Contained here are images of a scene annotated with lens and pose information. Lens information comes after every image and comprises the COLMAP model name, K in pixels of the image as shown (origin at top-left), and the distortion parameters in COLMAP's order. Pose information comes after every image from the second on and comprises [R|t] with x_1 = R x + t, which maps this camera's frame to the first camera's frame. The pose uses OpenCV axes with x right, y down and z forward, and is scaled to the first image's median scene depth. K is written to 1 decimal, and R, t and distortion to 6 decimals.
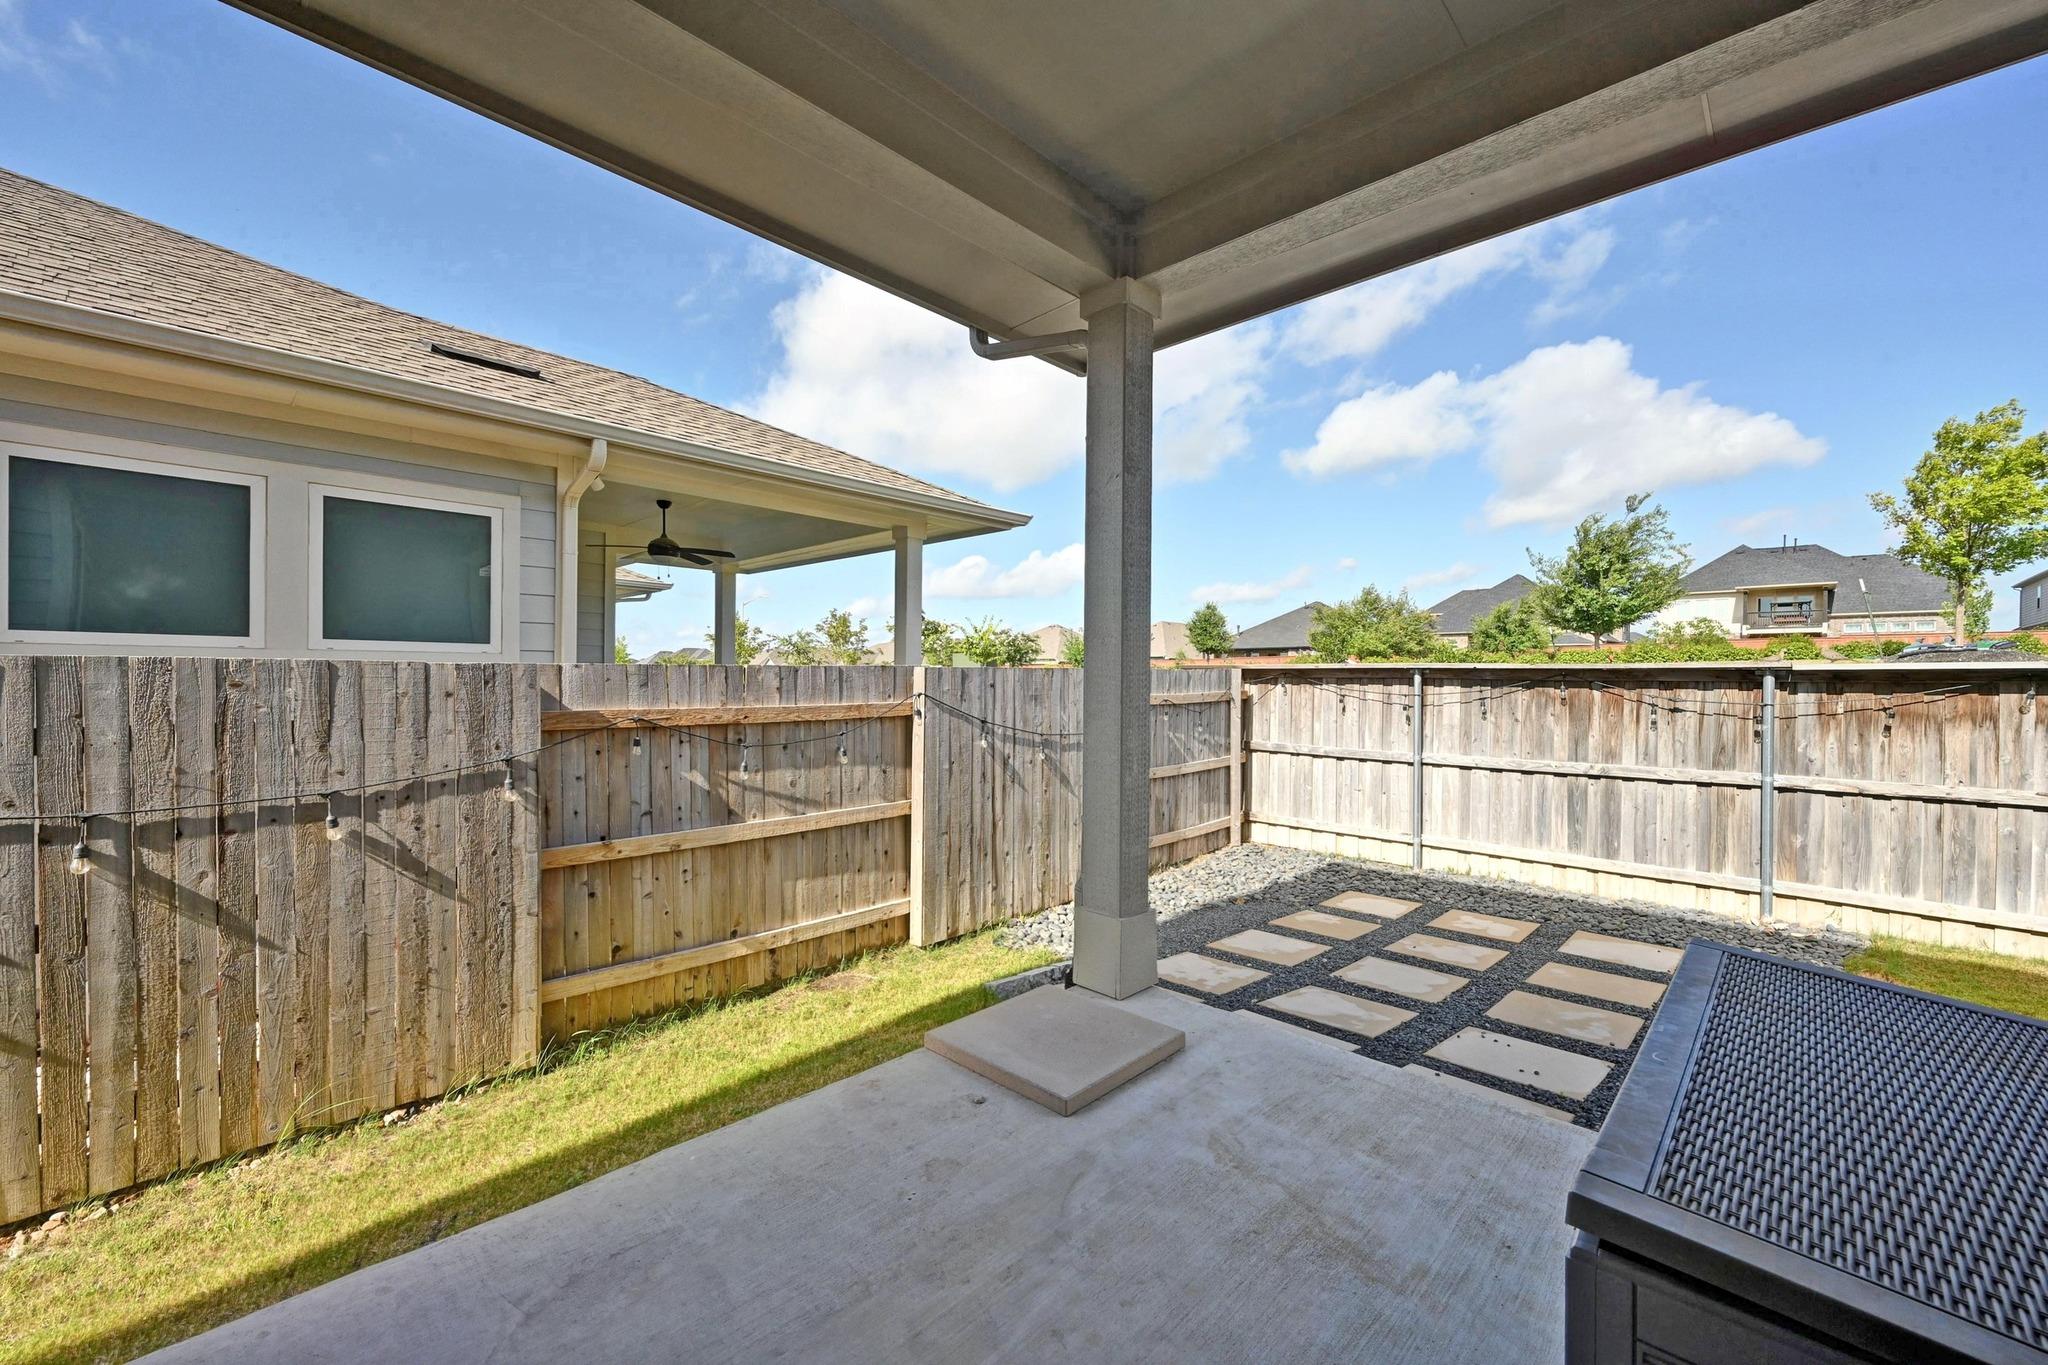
lens RADIAL K [[805.8, 0, 1024.2], [0, 805.8, 686.4], [0, 0, 1]] dist [-0.000694, -0.000150]
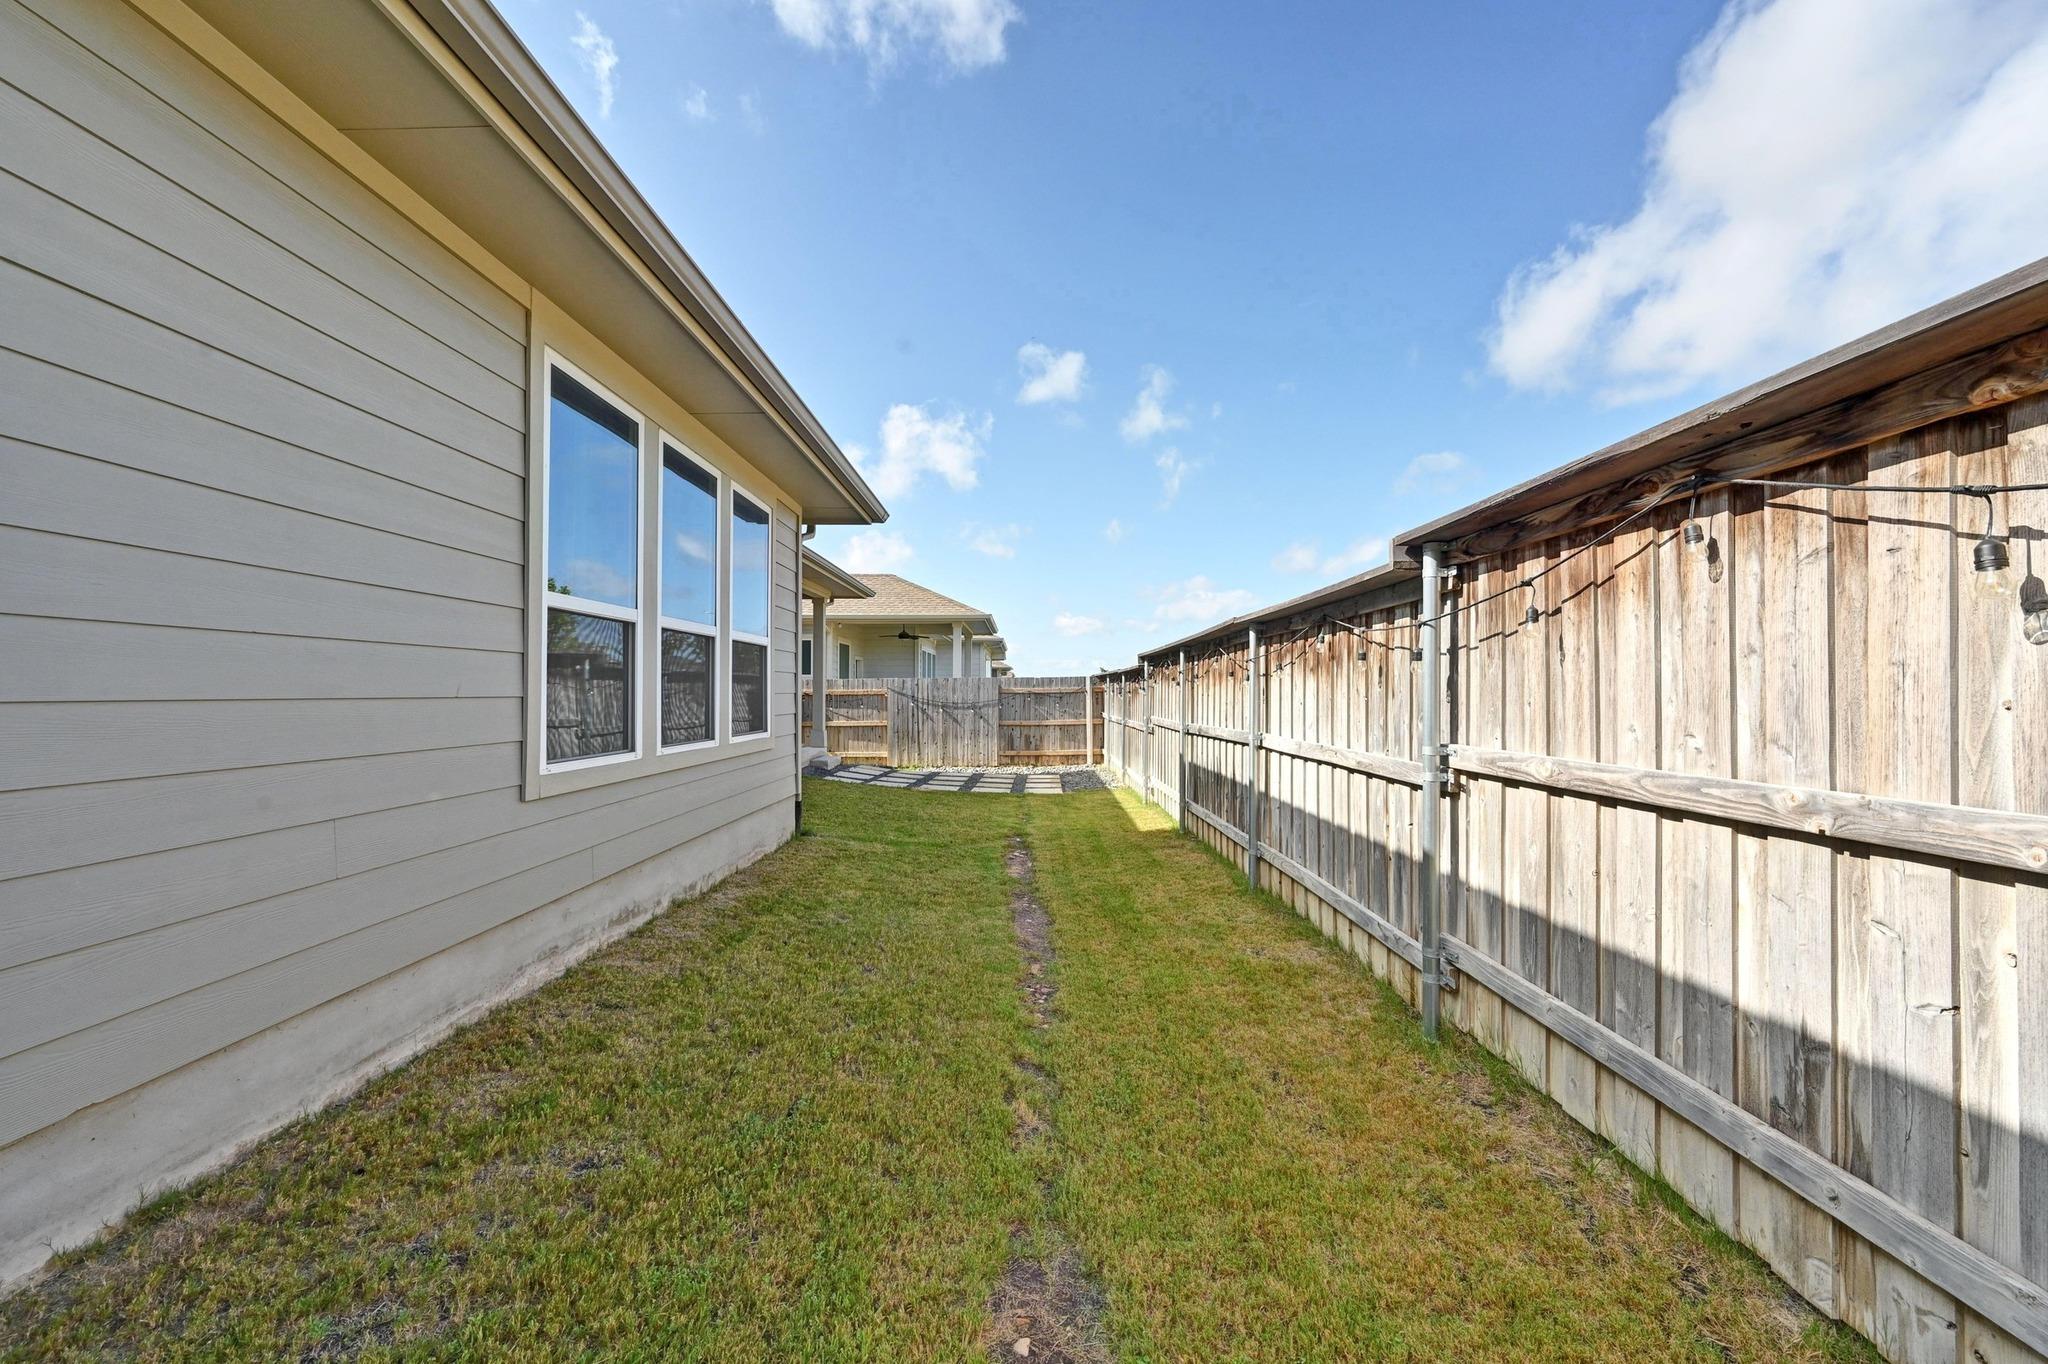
lens RADIAL K [[805.8, 0, 1022.3], [0, 805.8, 686.2], [0, 0, 1]] dist [-0.000694, -0.000150]
pose [[0.685028, -0.008544, -0.728467, 1.734270], [0.001655, 0.999947, -0.010172, 0.026573], [0.728515, 0.005763, 0.685006, -0.528292]]
